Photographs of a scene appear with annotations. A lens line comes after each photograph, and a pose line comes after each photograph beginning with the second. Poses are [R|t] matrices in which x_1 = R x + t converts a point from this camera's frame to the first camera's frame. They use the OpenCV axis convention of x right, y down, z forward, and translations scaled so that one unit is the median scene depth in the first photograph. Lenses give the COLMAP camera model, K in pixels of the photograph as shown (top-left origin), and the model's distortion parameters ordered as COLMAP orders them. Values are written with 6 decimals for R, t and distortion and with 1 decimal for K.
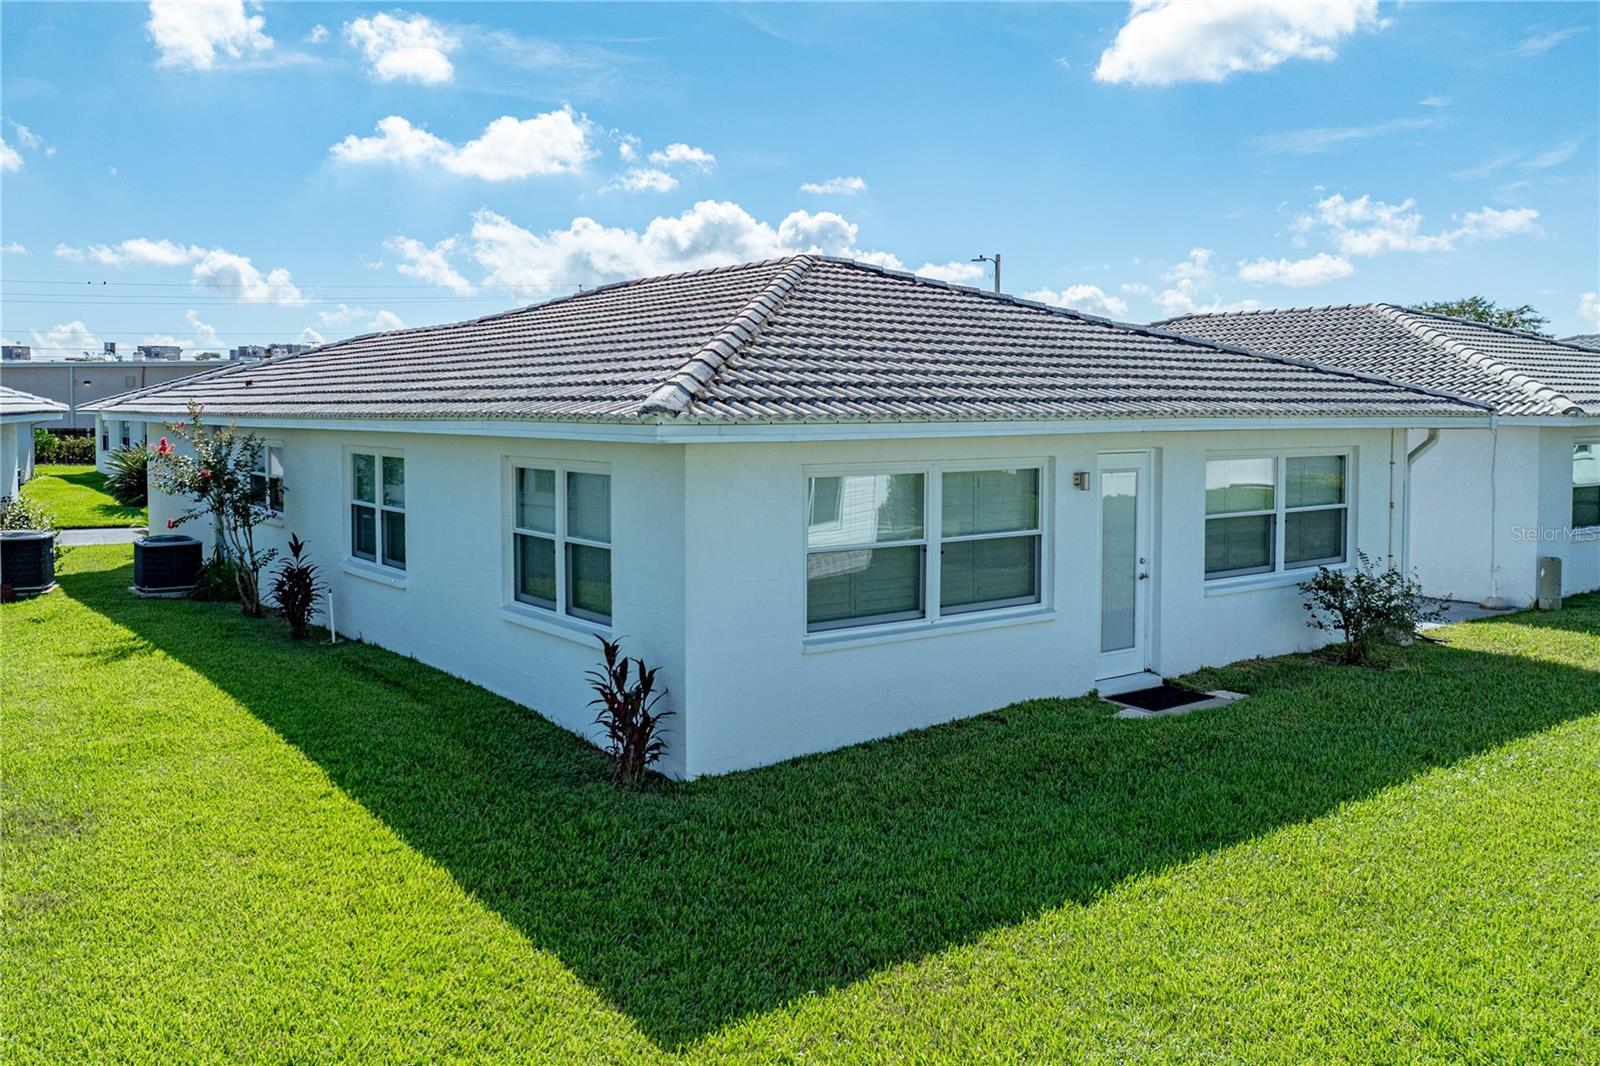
lens RADIAL K [[1204.8, 0, 800.5], [0, 1204.8, 505.3], [0, 0, 1]] dist [0.003089, -0.002065]
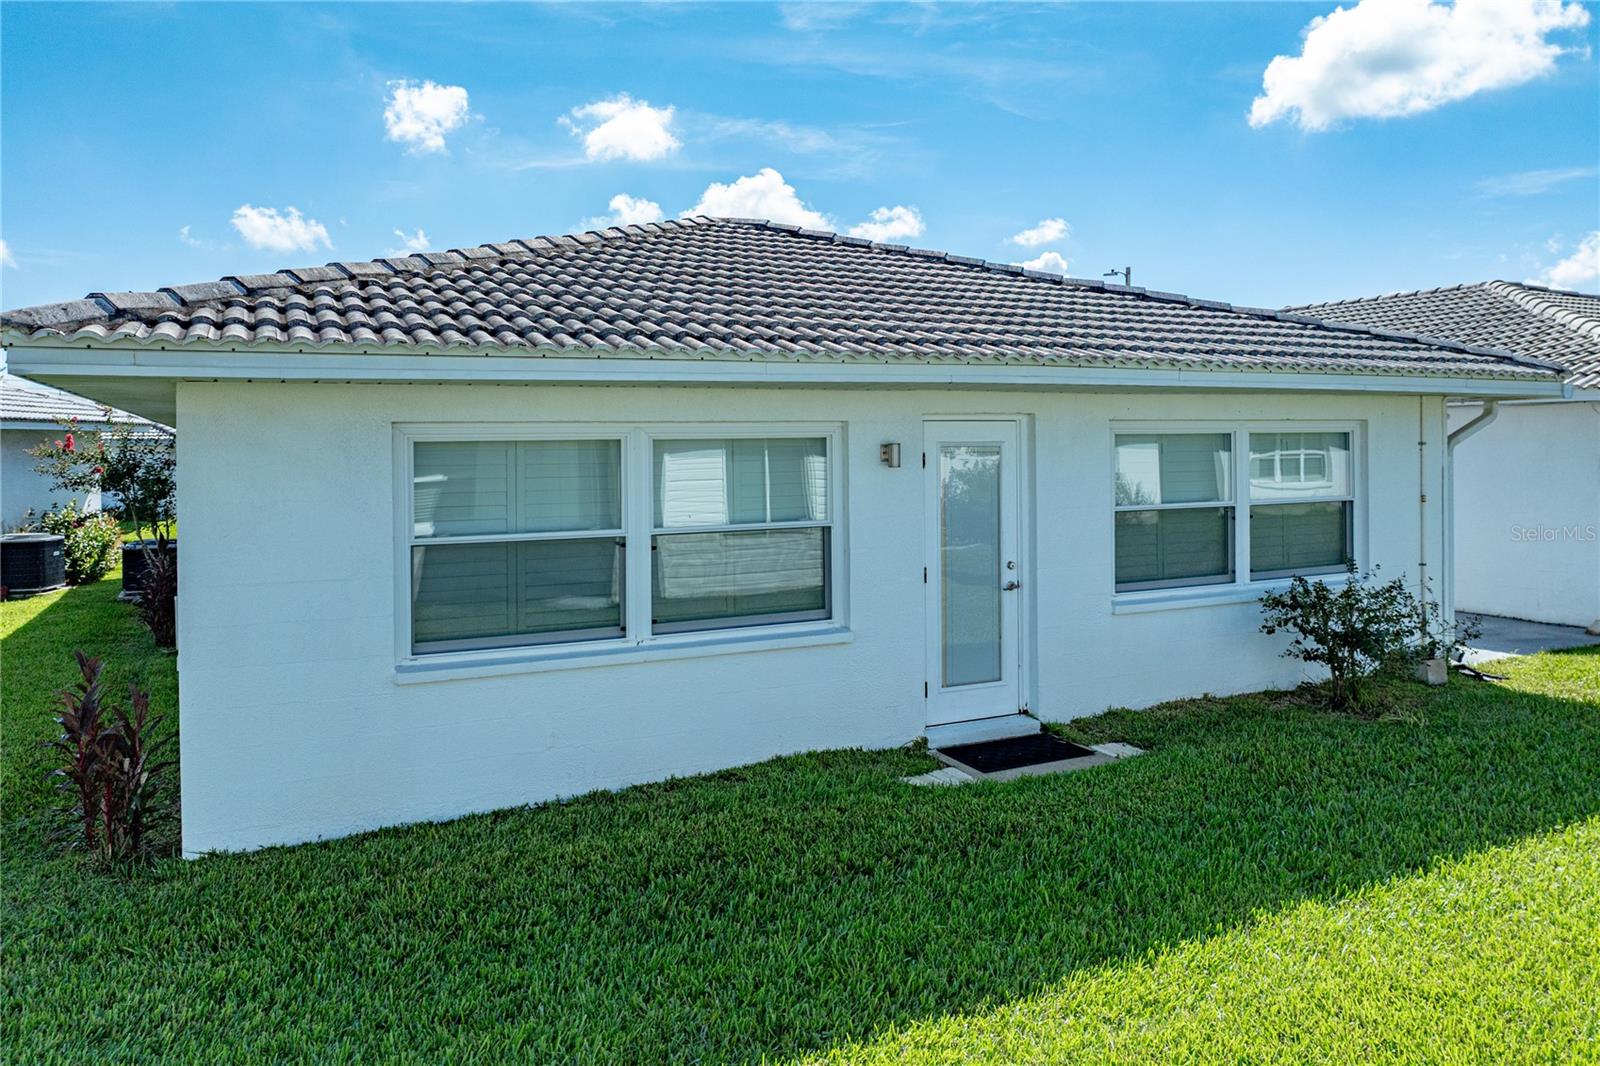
lens RADIAL K [[1110.5, 0, 799.2], [0, 1110.5, 490.1], [0, 0, 1]] dist [-0.011174, -0.000412]
pose [[0.985130, -0.003628, -0.171772, 0.261246], [-0.001654, 0.999531, -0.030594, 0.019758], [0.171802, 0.030423, 0.984662, 0.282623]]
